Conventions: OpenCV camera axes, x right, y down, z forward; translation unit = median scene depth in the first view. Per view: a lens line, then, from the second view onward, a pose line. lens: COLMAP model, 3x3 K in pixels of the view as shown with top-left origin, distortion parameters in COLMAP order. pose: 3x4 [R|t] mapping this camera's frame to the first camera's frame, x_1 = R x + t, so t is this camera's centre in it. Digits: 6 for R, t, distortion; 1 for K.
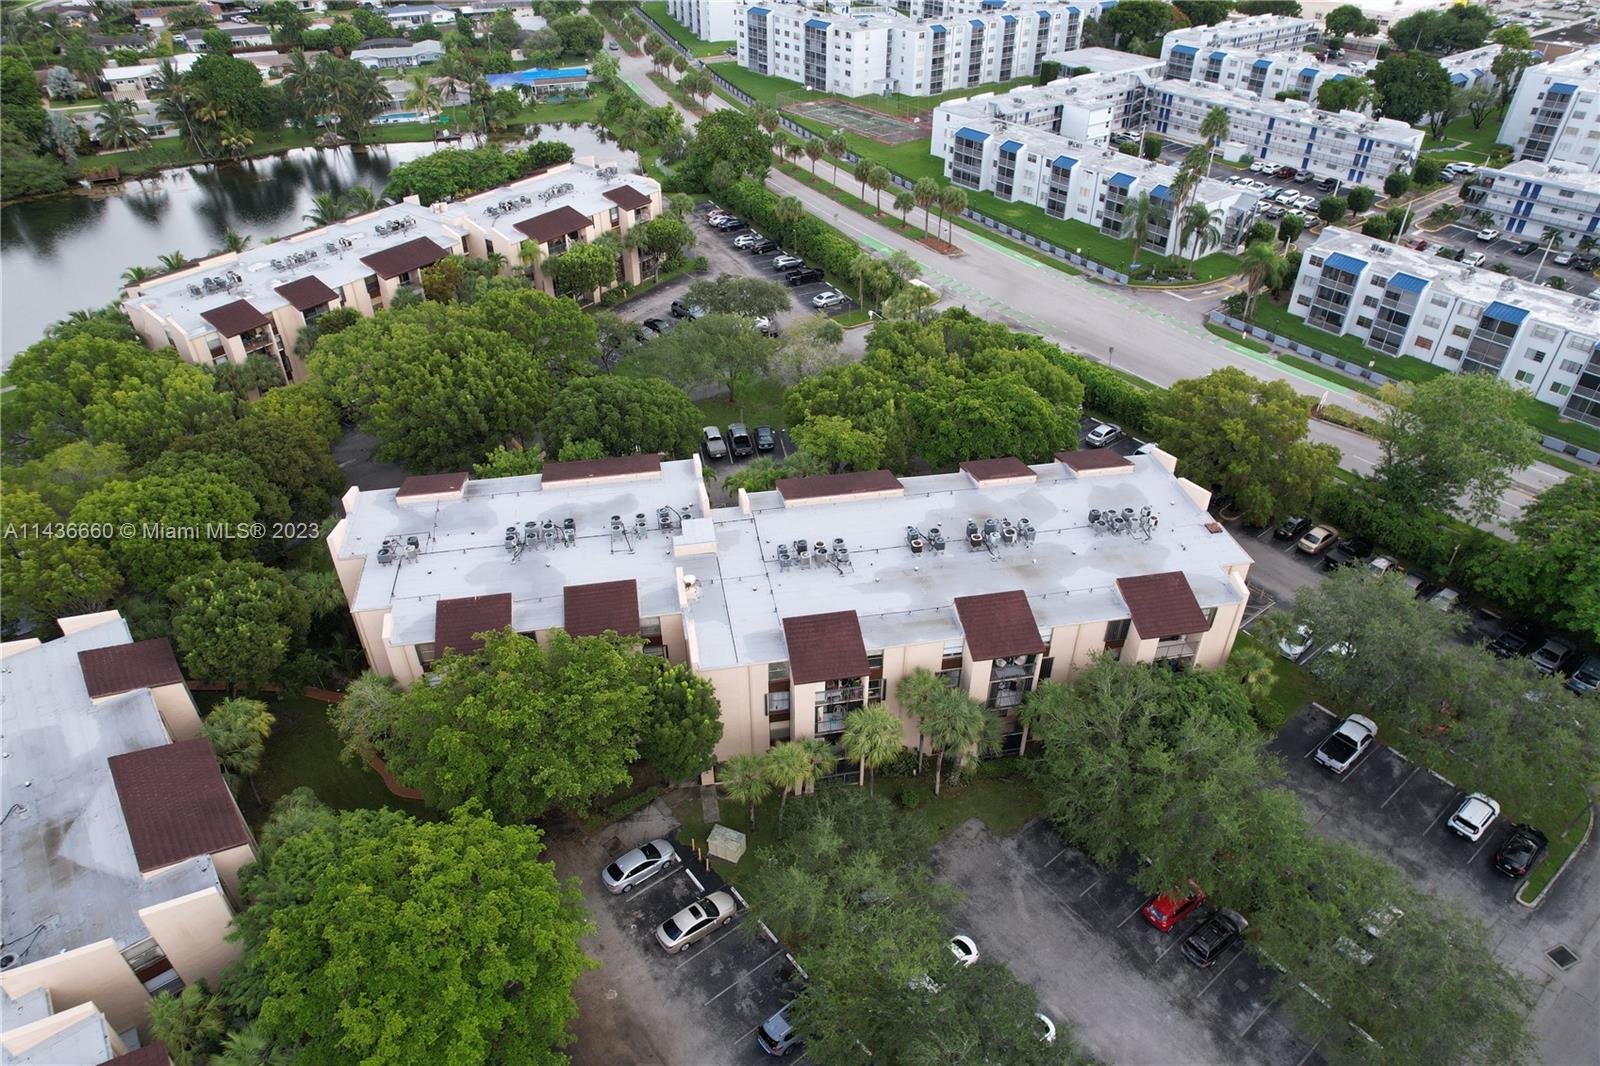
lens RADIAL K [[1016.2, 0, 803.9], [0, 1016.2, 535.6], [0, 0, 1]] dist [-0.073432, 0.059250]
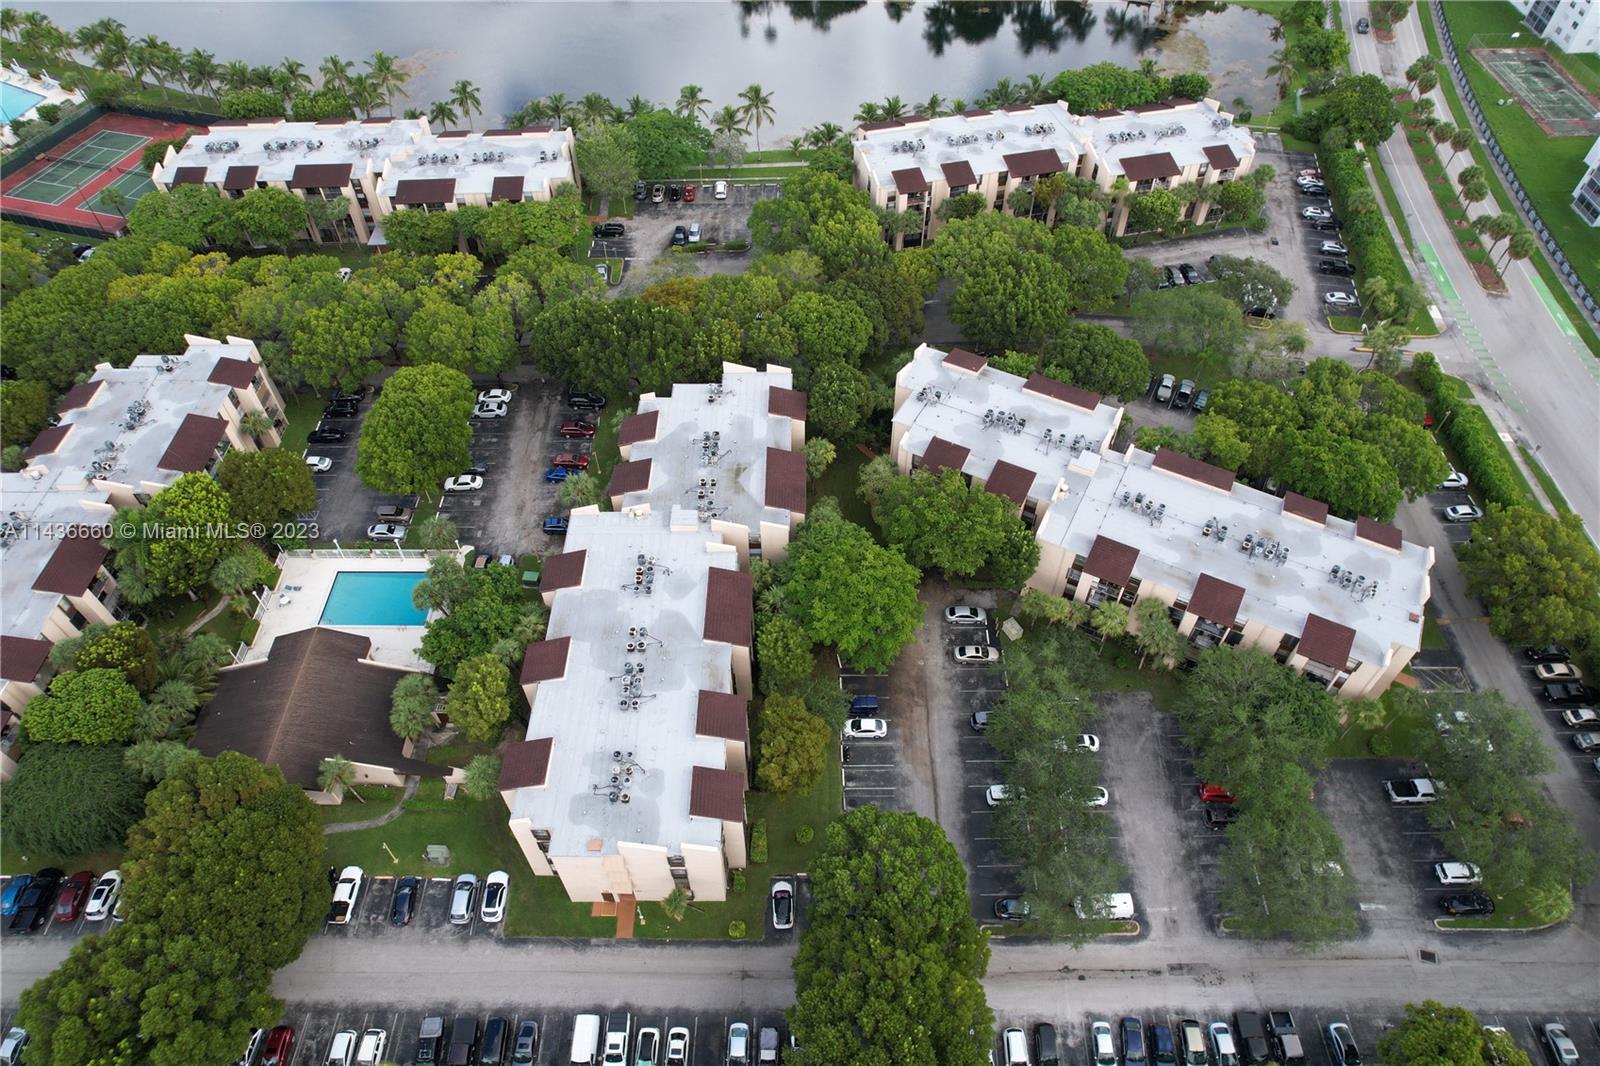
lens RADIAL K [[1016.2, 0, 803.9], [0, 1016.2, 535.6], [0, 0, 1]] dist [-0.073432, 0.059250]
pose [[0.783839, 0.471435, -0.404160, 0.258466], [-0.362952, 0.875932, 0.317818, -0.256450], [0.503847, -0.102427, 0.857698, -0.660046]]
